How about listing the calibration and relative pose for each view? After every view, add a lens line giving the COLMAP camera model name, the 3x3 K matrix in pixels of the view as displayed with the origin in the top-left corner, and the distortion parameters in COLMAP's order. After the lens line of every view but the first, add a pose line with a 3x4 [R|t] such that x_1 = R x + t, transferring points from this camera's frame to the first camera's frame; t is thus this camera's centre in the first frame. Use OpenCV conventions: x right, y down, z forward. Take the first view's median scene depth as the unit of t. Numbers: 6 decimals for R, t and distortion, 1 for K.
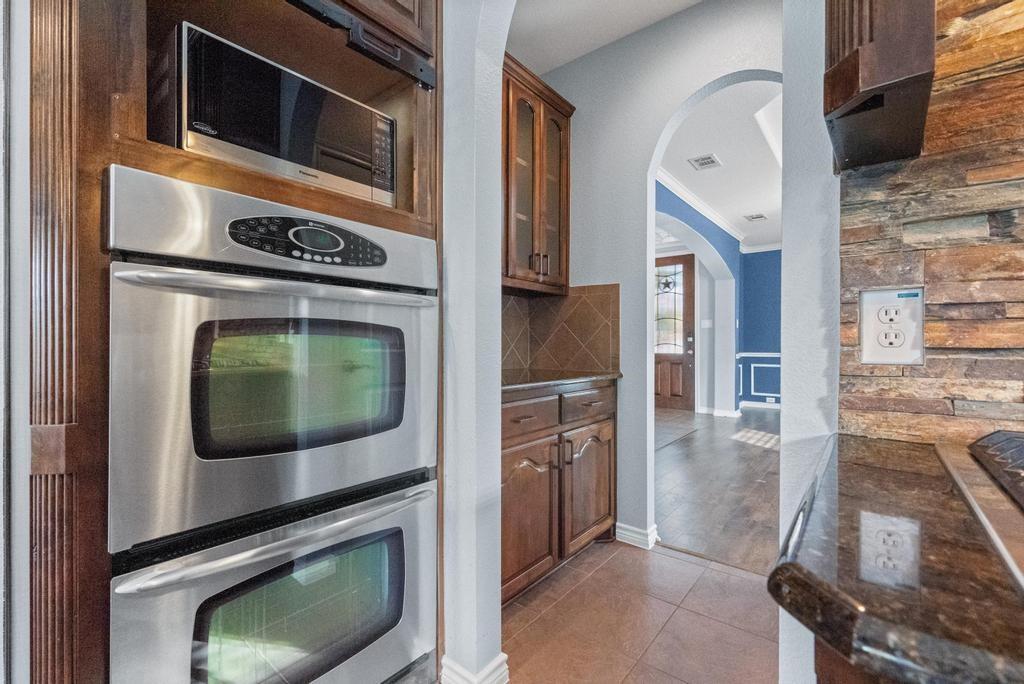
lens RADIAL K [[450.0, 0, 512.8], [0, 450.0, 342.9], [0, 0, 1]] dist [0.010166, 0.000232]
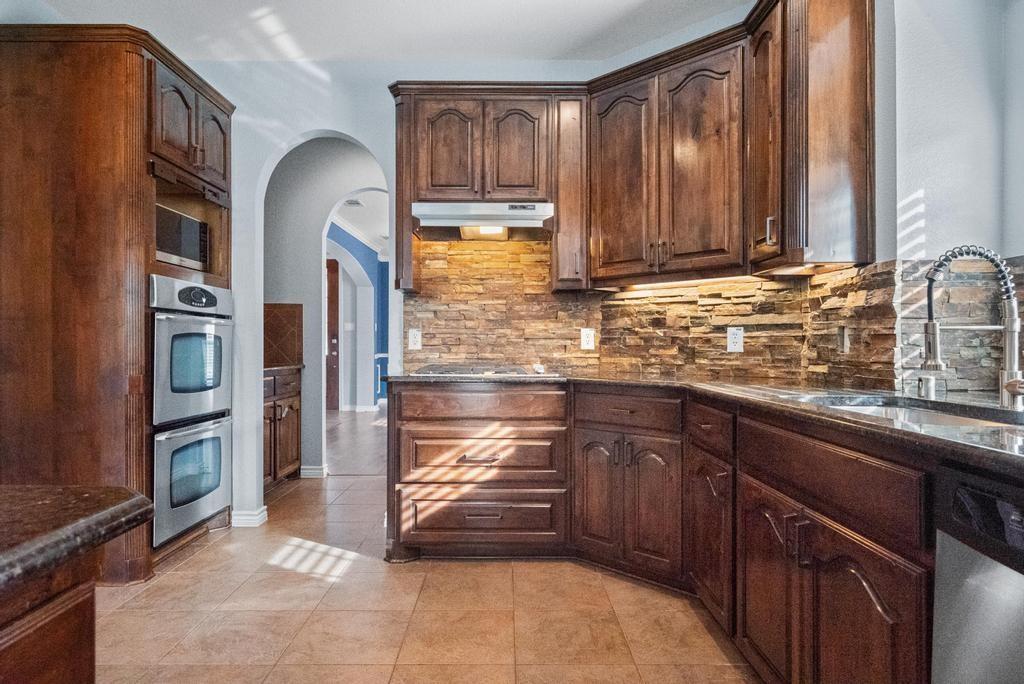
lens RADIAL K [[609.4, 0, 511.0], [0, 609.4, 343.7], [0, 0, 1]] dist [0.001304, 0.000349]
pose [[0.777295, 0.000310, 0.629136, -0.855591], [0.001172, 0.999997, -0.001941, 0.005594], [-0.629135, 0.002247, 0.777293, -1.714514]]
